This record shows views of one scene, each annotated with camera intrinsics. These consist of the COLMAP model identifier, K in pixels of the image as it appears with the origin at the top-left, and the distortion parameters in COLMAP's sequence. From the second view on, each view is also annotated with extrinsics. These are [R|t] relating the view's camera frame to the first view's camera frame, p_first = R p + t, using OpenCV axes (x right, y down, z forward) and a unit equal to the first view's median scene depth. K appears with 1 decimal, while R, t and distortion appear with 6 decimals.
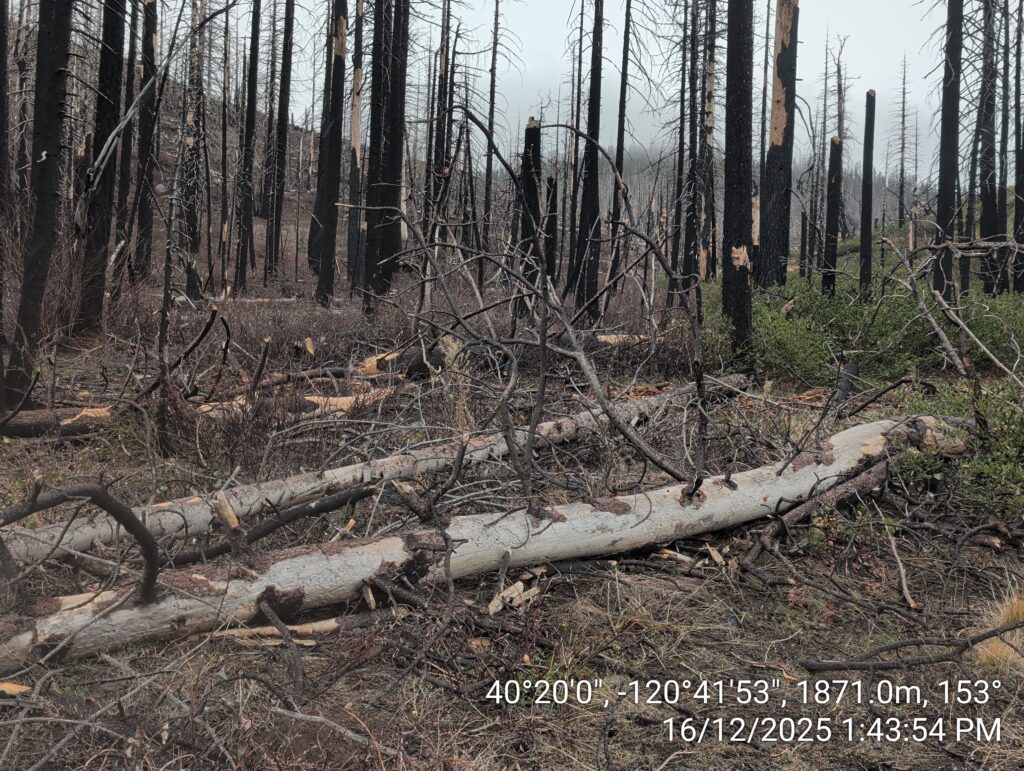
lens RADIAL K [[819.2, 0, 510.9], [0, 819.2, 371.1], [0, 0, 1]] dist [0.004352, 0.000709]
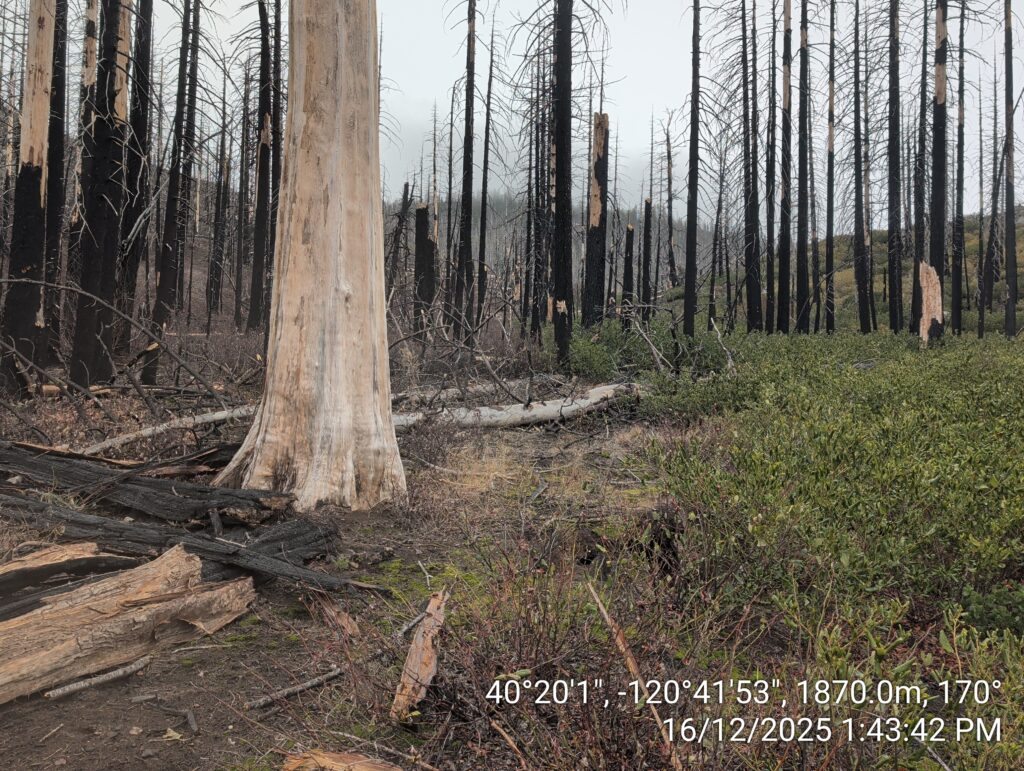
lens RADIAL K [[819.2, 0, 510.9], [0, 819.2, 371.1], [0, 0, 1]] dist [0.004352, 0.000709]
pose [[0.985092, -0.003508, 0.171990, -0.102567], [0.012119, 0.998723, -0.049042, 0.067492], [-0.171599, 0.050395, 0.983877, -0.577378]]
